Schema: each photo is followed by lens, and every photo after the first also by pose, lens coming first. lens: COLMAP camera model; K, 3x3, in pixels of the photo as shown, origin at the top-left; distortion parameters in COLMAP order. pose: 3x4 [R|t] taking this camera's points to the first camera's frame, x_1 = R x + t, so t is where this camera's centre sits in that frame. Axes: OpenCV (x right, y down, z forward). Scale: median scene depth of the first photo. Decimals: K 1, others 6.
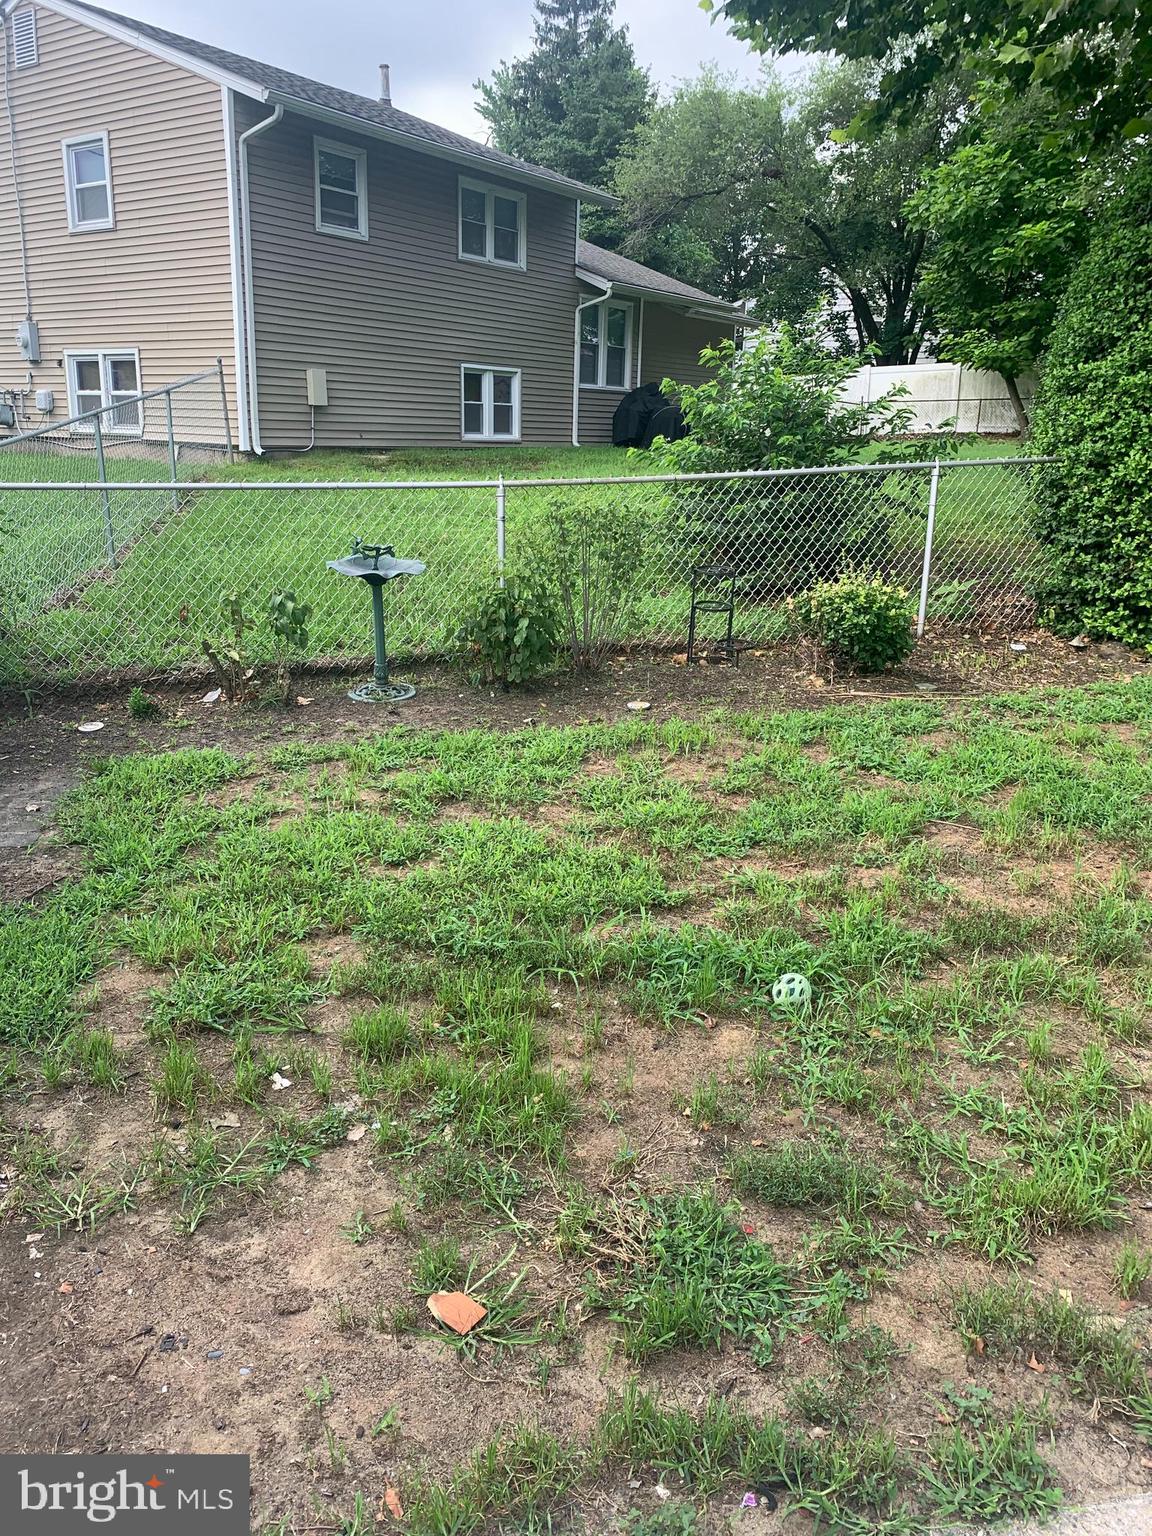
lens RADIAL K [[1181.6, 0, 567.0], [0, 1181.6, 764.1], [0, 0, 1]] dist [0.023673, -0.011027]
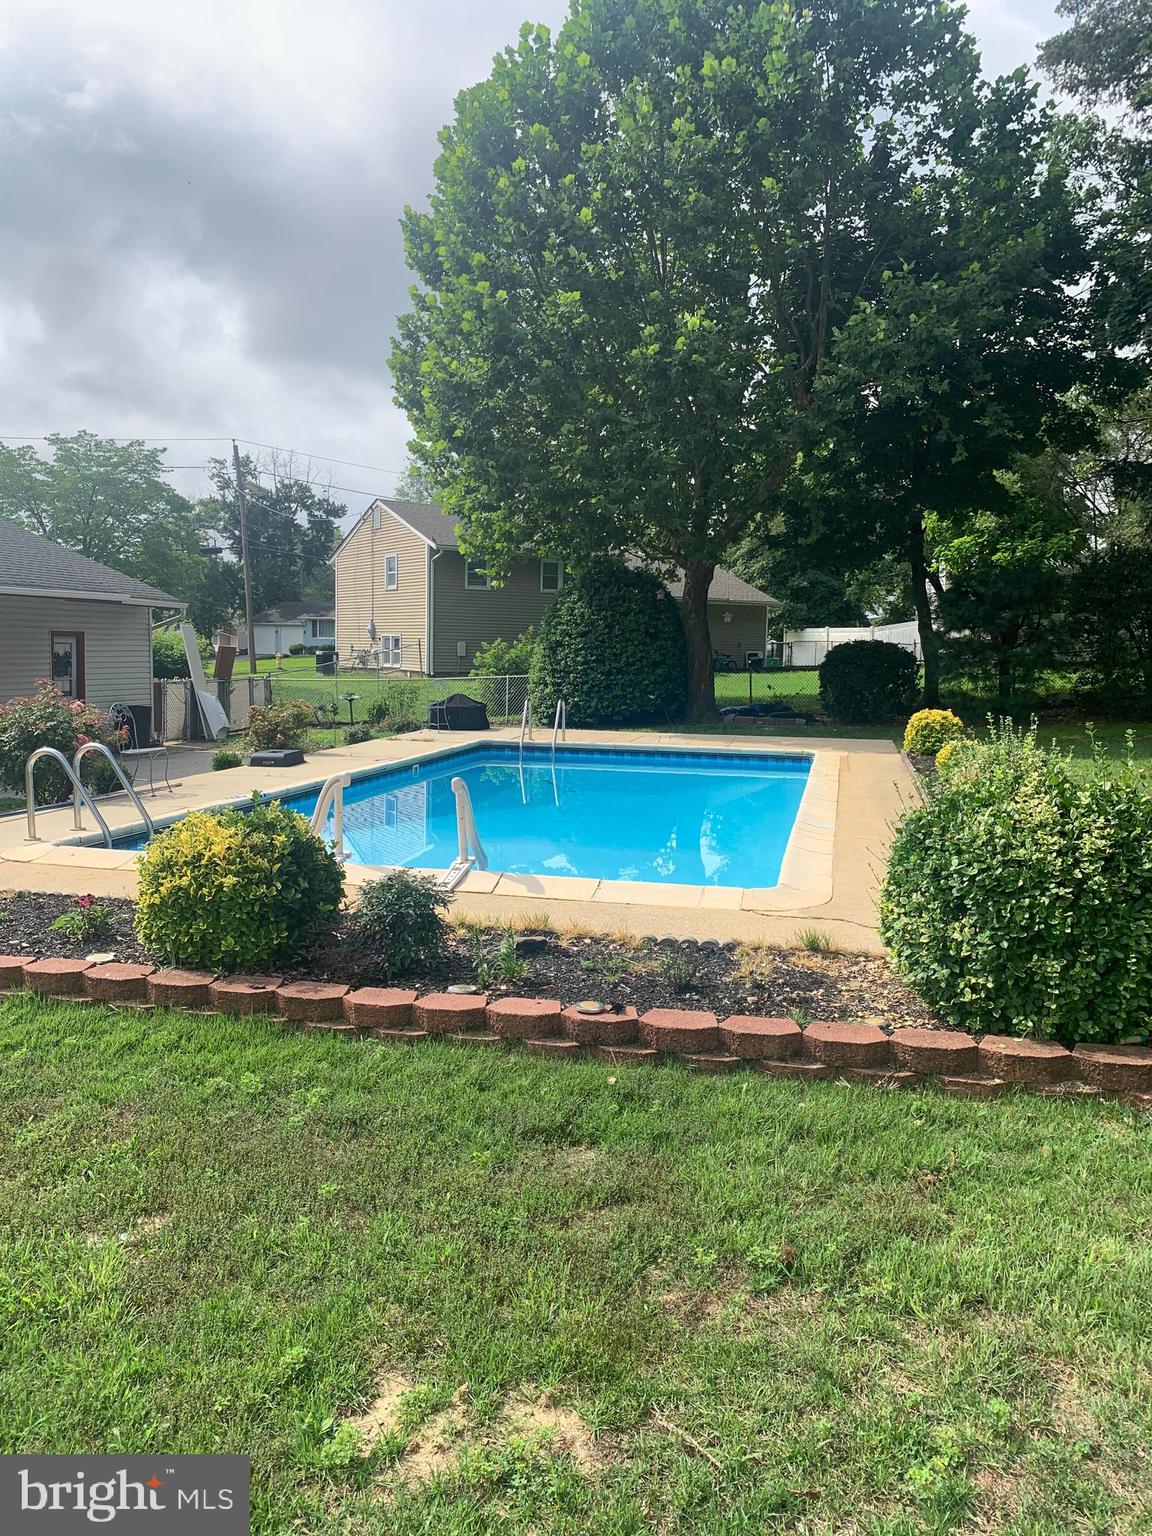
lens RADIAL K [[1181.6, 0, 567.0], [0, 1181.6, 764.1], [0, 0, 1]] dist [0.023673, -0.011027]
pose [[0.918587, 0.037525, -0.393432, 0.945038], [-0.112664, 0.979040, -0.169671, 0.297714], [0.378819, 0.200183, 0.903561, -1.051256]]
